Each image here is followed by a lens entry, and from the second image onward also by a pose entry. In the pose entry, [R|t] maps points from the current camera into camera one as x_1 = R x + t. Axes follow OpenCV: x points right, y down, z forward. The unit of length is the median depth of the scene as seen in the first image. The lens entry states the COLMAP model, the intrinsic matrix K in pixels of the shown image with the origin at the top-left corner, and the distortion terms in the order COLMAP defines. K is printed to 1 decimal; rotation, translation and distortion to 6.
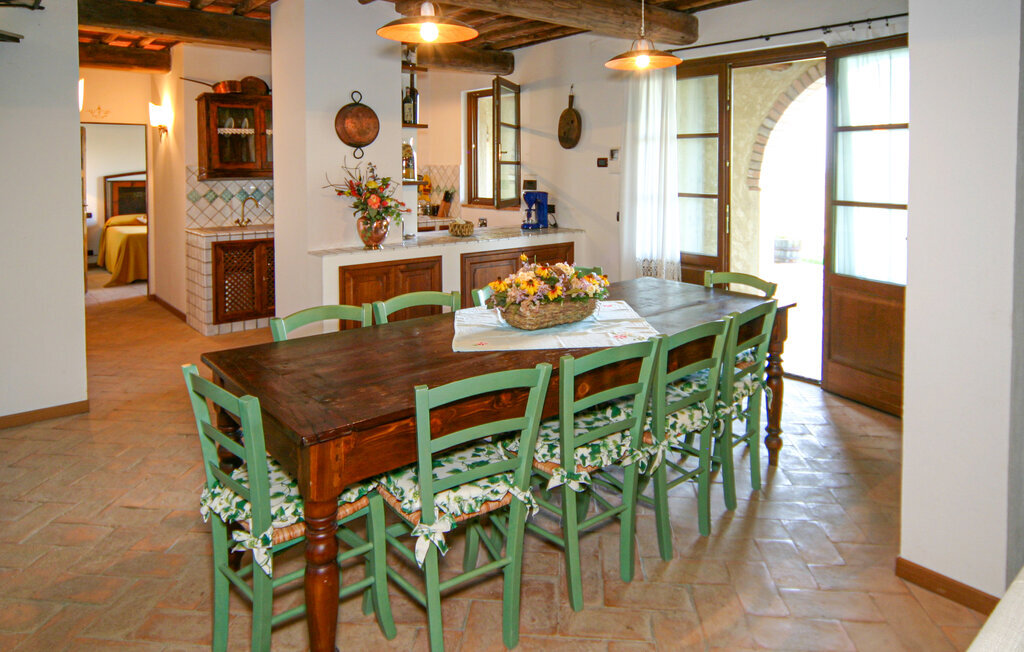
lens RADIAL K [[657.2, 0, 509.6], [0, 657.2, 203.6], [0, 0, 1]] dist [-0.000596, 0.000384]
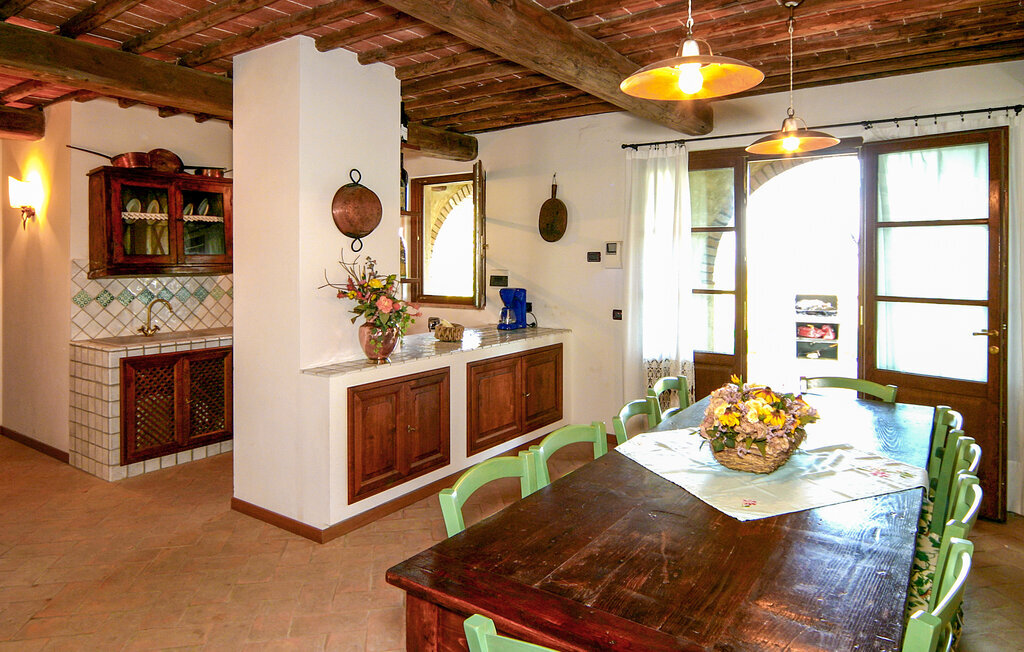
lens RADIAL K [[637.2, 0, 515.4], [0, 637.2, 276.1], [0, 0, 1]] dist [-0.007728, -0.001512]
pose [[0.963786, -0.005258, 0.266626, -0.202317], [0.013301, 0.999509, -0.028366, -0.010583], [-0.266346, 0.030885, 0.963383, 0.153284]]
